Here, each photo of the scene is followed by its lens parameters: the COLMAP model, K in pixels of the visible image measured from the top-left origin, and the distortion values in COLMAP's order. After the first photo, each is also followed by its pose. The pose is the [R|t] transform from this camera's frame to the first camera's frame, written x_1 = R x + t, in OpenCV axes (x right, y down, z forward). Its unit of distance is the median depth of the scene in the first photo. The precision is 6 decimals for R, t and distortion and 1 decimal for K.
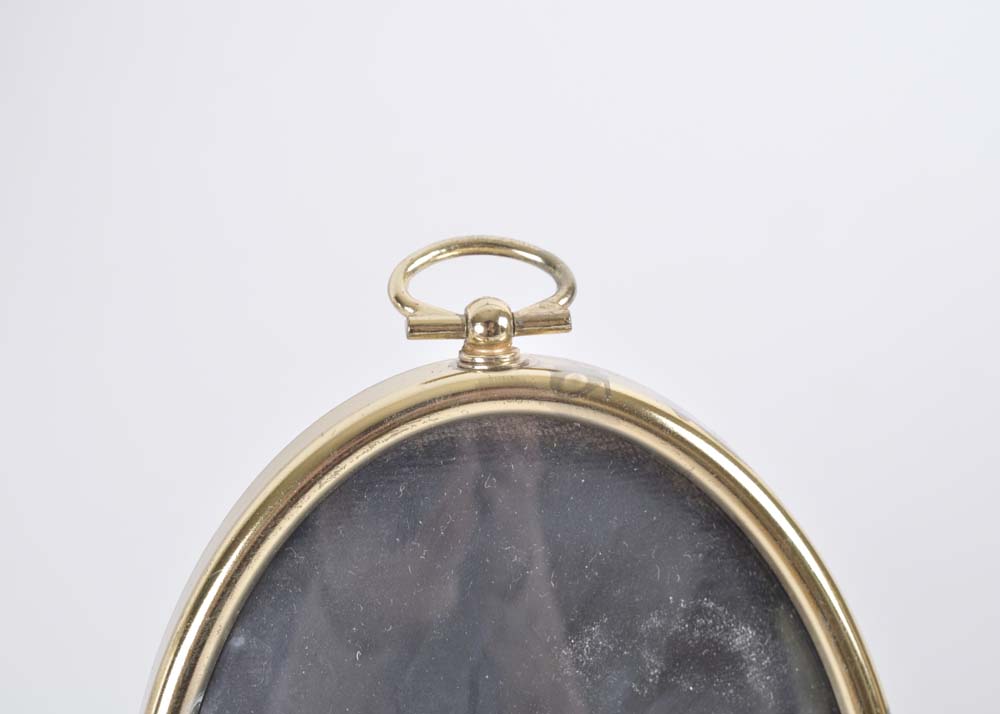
lens RADIAL K [[1814.9, 0, 500.0], [0, 1814.9, 357.0], [0, 0, 1]] dist [0.054504, 0.039542]
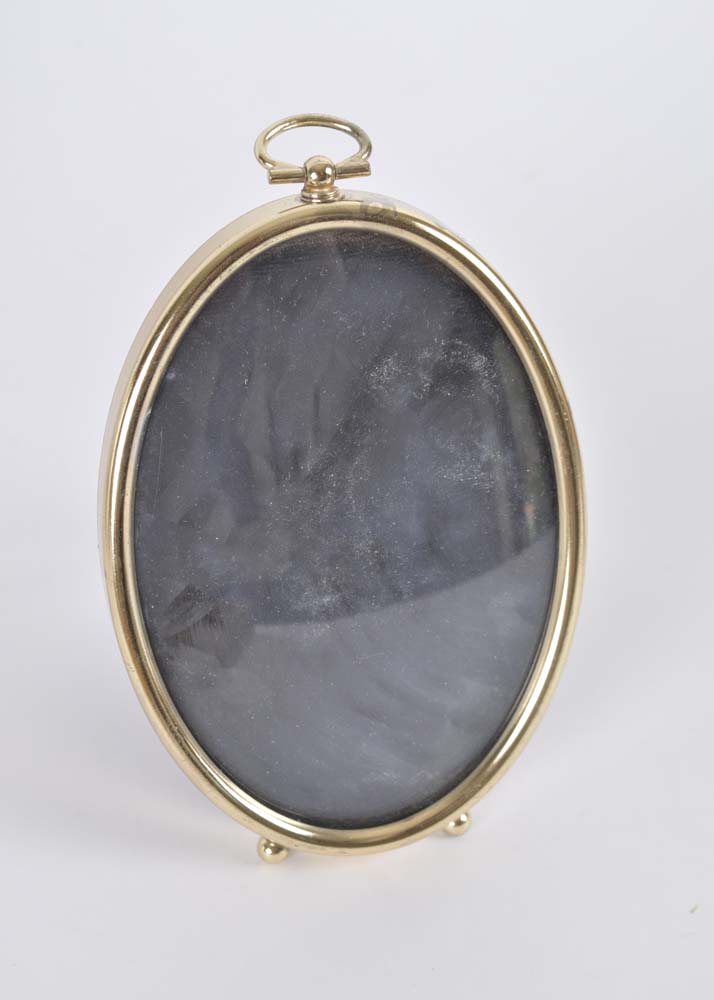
lens RADIAL K [[2435.6, 0, 357.0], [0, 2435.6, 500.0], [0, 0, 1]] dist [0.051116, 0.431420]
pose [[0.993988, -0.045040, 0.099794, -0.199951], [0.026510, 0.983351, 0.179770, -0.119448], [-0.106229, -0.176044, 0.978634, -1.149142]]
